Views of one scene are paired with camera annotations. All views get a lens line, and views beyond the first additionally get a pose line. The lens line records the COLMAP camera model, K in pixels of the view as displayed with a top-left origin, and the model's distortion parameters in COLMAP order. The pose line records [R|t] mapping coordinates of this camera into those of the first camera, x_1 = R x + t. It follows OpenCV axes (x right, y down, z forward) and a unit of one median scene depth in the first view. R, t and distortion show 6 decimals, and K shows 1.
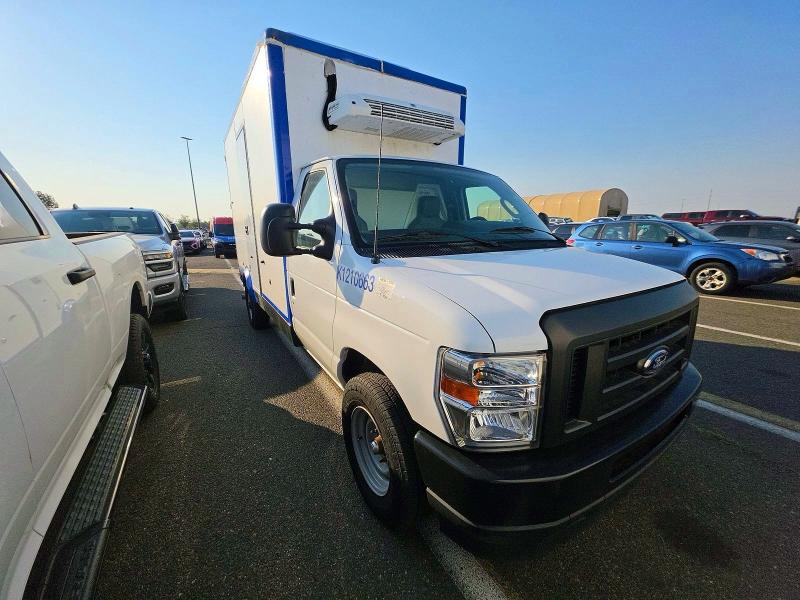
lens RADIAL K [[324.6, 0, 404.5], [0, 324.6, 299.1], [0, 0, 1]] dist [0.000187, 0.000105]
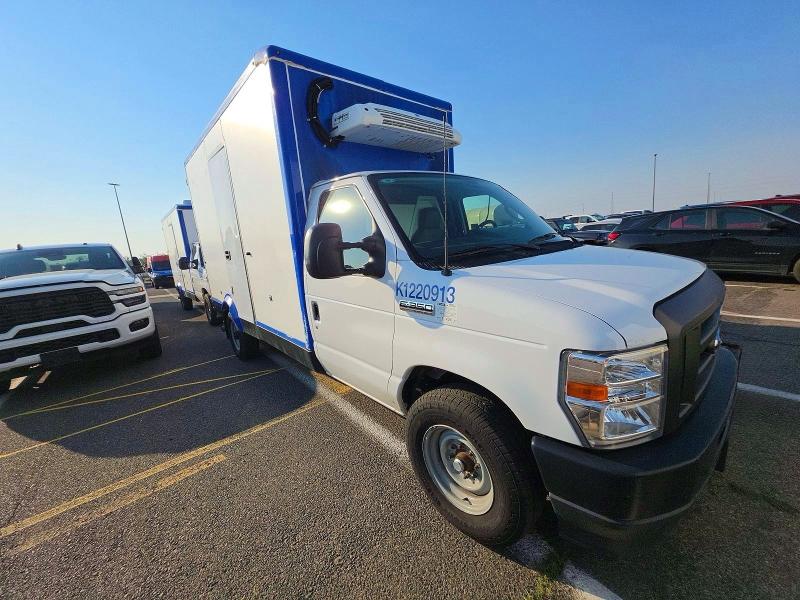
lens RADIAL K [[324.6, 0, 400.8], [0, 324.6, 303.2], [0, 0, 1]] dist [0.000187, 0.000105]
pose [[0.987703, -0.098018, 0.121802, -0.319688], [0.101972, 0.994430, -0.026646, -0.013458], [-0.118511, 0.038739, 0.992197, 0.038418]]
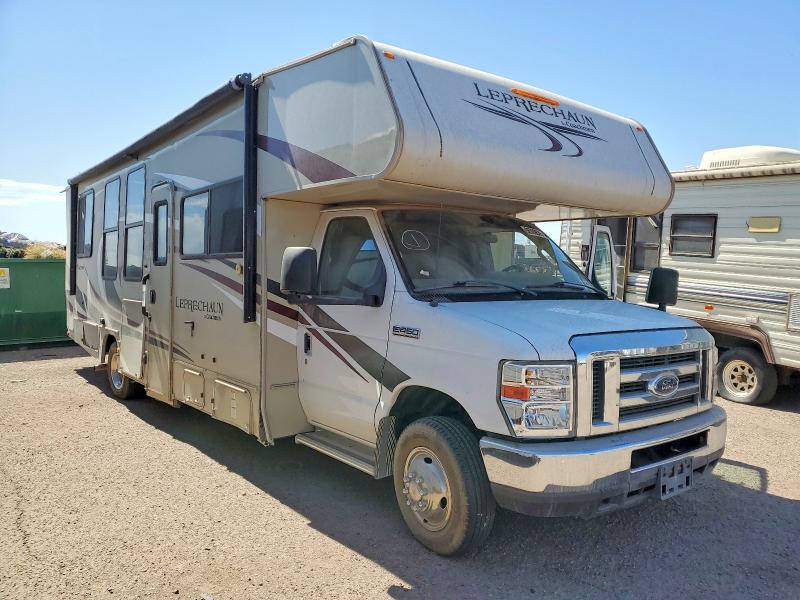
lens RADIAL K [[636.0, 0, 406.3], [0, 636.0, 302.0], [0, 0, 1]] dist [0.017391, -0.025535]
pose [[0.996453, 0.017151, 0.082390, -0.335198], [-0.001652, 0.982812, -0.184599, 0.261350], [-0.084140, 0.183808, 0.979354, -1.081564]]
